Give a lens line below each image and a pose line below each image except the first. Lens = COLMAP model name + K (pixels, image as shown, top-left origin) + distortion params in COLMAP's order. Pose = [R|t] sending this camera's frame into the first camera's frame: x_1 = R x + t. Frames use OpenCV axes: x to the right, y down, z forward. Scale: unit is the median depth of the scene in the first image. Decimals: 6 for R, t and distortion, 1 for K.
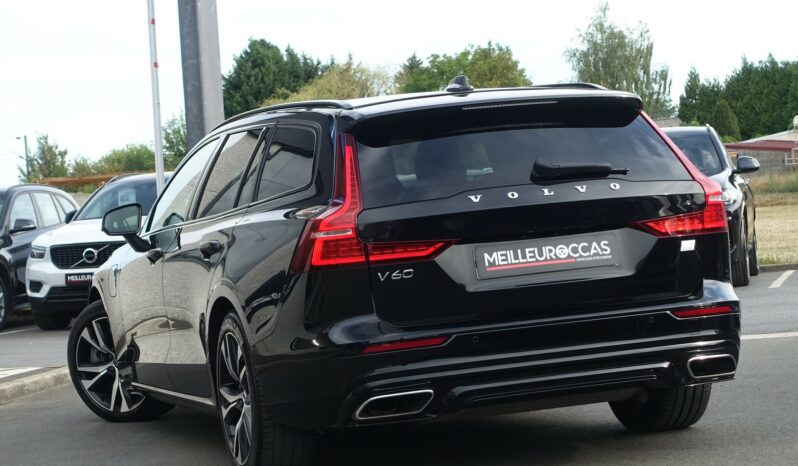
lens RADIAL K [[1627.1, 0, 399.0], [0, 1627.1, 233.0], [0, 0, 1]] dist [0.026244, -0.291506]
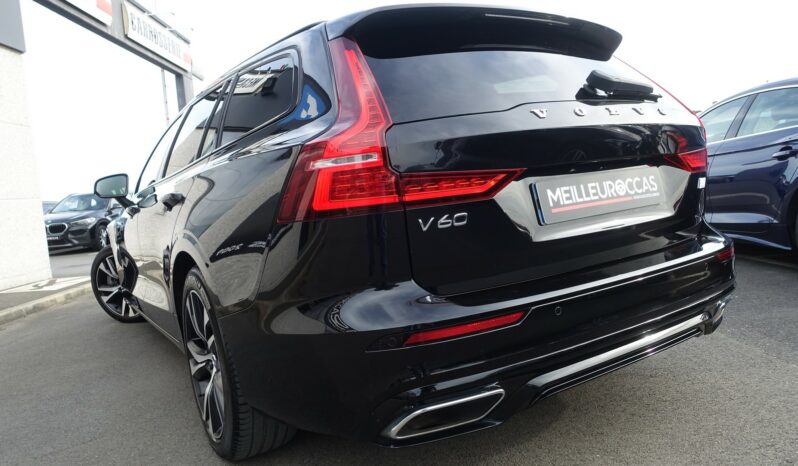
lens RADIAL K [[532.0, 0, 399.0], [0, 532.0, 233.0], [0, 0, 1]] dist [-0.021806, 0.001936]
pose [[0.970083, -0.030247, 0.240882, -0.070949], [0.018408, 0.998516, 0.051247, 0.018388], [-0.242075, -0.045280, 0.969200, 0.768086]]
